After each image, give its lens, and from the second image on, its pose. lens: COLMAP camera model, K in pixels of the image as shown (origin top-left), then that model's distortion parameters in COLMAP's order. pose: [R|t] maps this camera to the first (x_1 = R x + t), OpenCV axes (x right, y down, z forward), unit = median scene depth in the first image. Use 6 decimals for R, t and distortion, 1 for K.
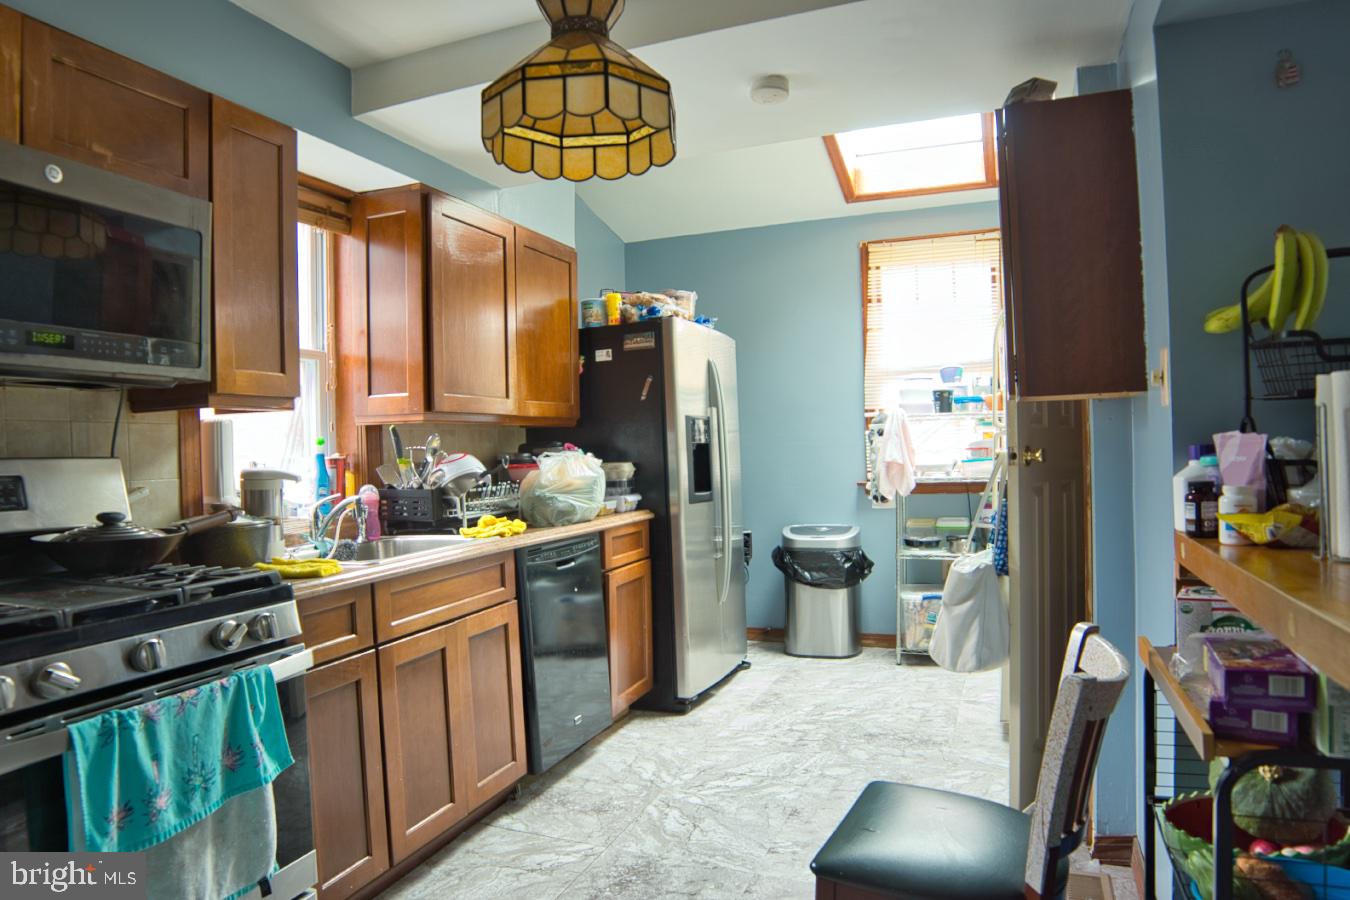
lens RADIAL K [[859.8, 0, 664.6], [0, 859.8, 452.7], [0, 0, 1]] dist [-0.118637, 0.049849]
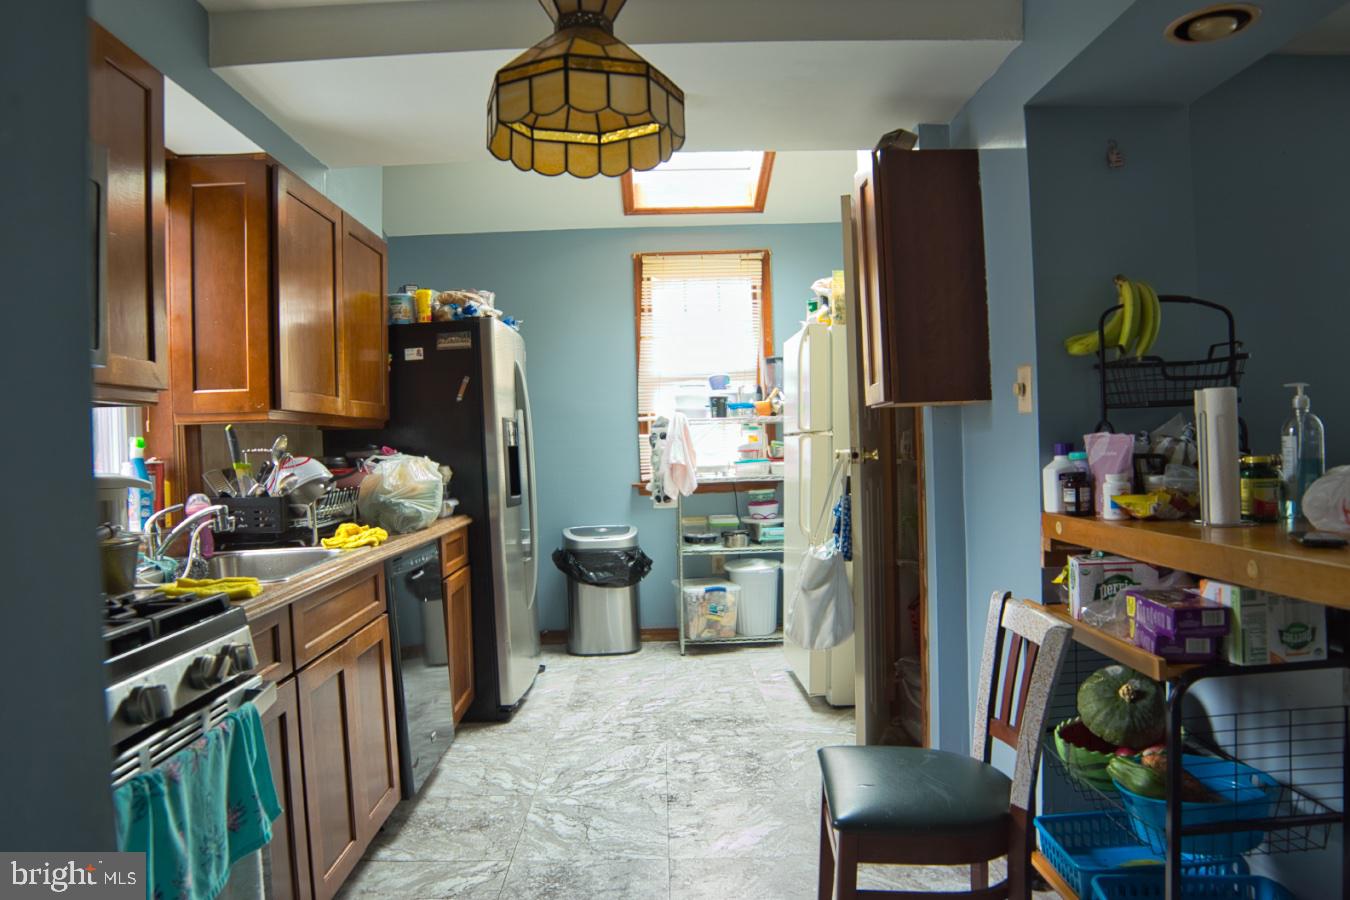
lens RADIAL K [[859.8, 0, 670.0], [0, 859.8, 452.5], [0, 0, 1]] dist [-0.118637, 0.049849]
pose [[0.922828, -0.004430, 0.385186, -0.249480], [0.007191, 0.999958, -0.005729, 0.004660], [-0.385145, 0.008057, 0.922821, 0.031714]]
